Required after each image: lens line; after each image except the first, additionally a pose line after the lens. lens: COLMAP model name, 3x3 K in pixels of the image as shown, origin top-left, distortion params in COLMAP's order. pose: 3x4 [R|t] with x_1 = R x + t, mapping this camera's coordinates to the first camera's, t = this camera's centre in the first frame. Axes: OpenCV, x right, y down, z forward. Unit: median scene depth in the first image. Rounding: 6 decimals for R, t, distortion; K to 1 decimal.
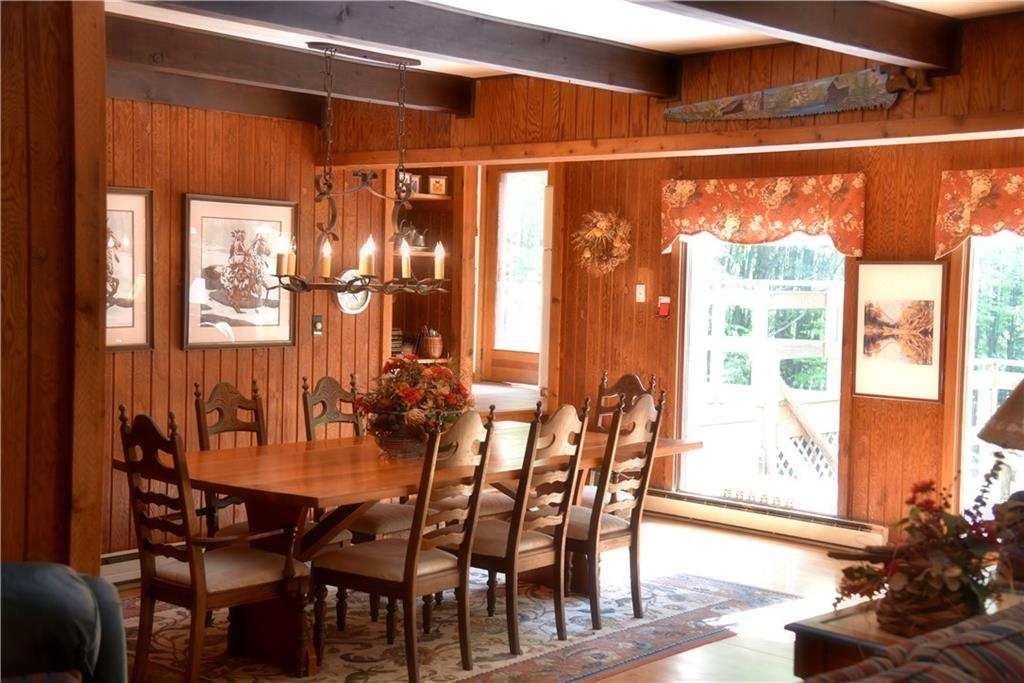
lens RADIAL K [[1345.4, 0, 516.5], [0, 1345.4, 361.4], [0, 0, 1]] dist [0.156575, 0.009000]
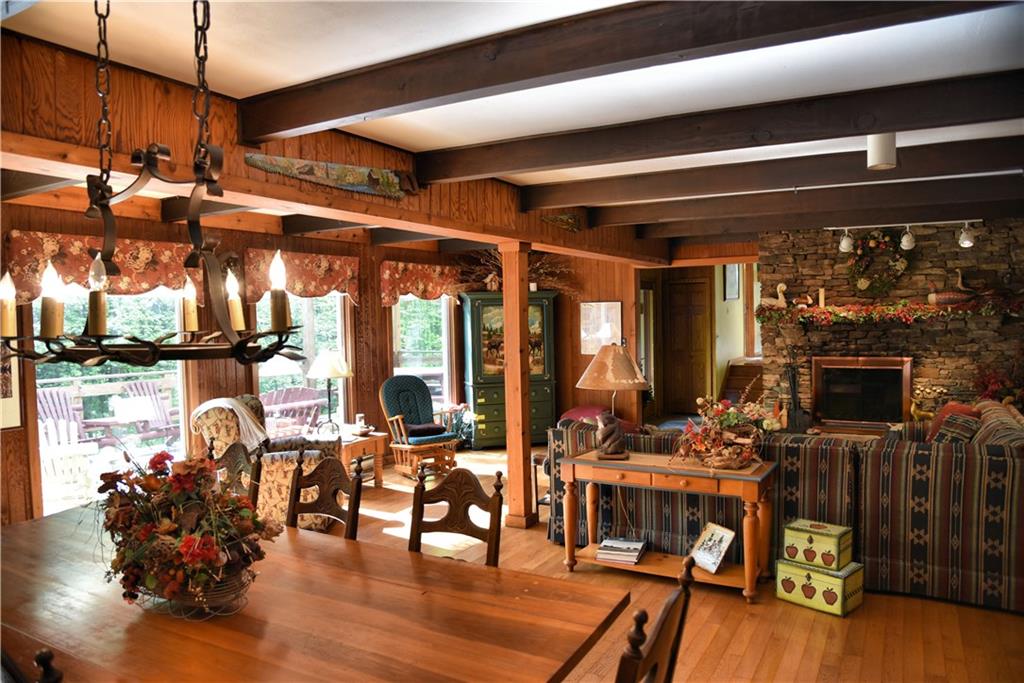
lens RADIAL K [[696.5, 0, 507.2], [0, 696.5, 337.9], [0, 0, 1]] dist [-0.108649, 0.053138]
pose [[-0.230170, -0.049334, 0.971899, -0.429972], [0.080294, 0.994346, 0.069489, -0.067535], [-0.969832, 0.094032, -0.224907, 0.924669]]
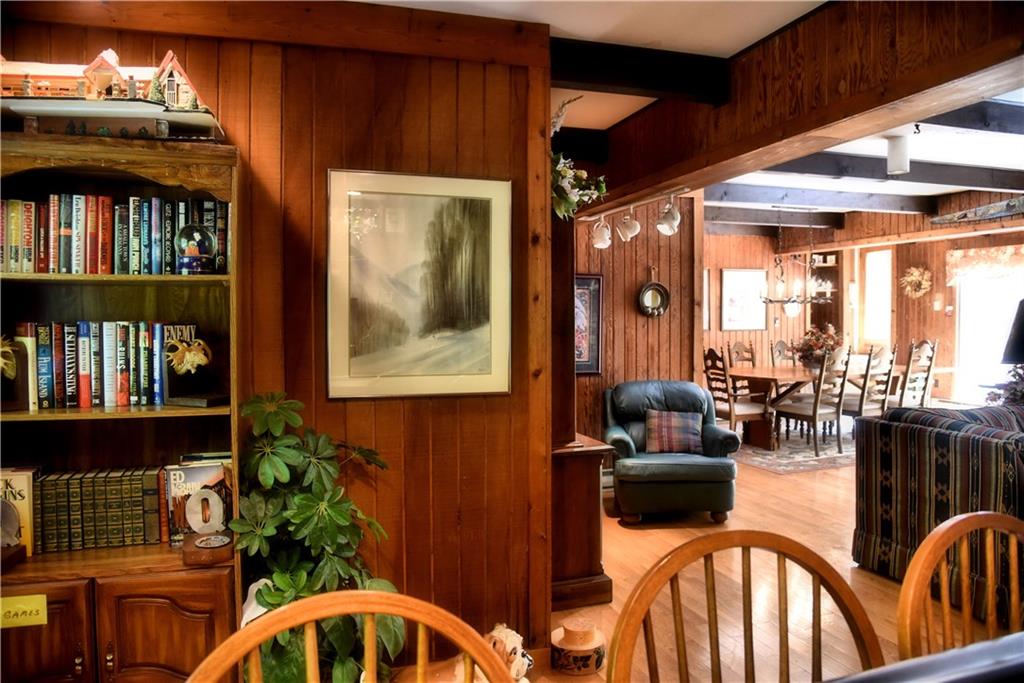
lens RADIAL K [[696.5, 0, 507.2], [0, 696.5, 337.9], [0, 0, 1]] dist [-0.108649, 0.053138]
pose [[0.867049, -0.014993, -0.497997, 0.049267], [-0.003169, 0.999361, -0.035605, 0.056432], [0.498213, 0.032449, 0.866447, -0.328888]]
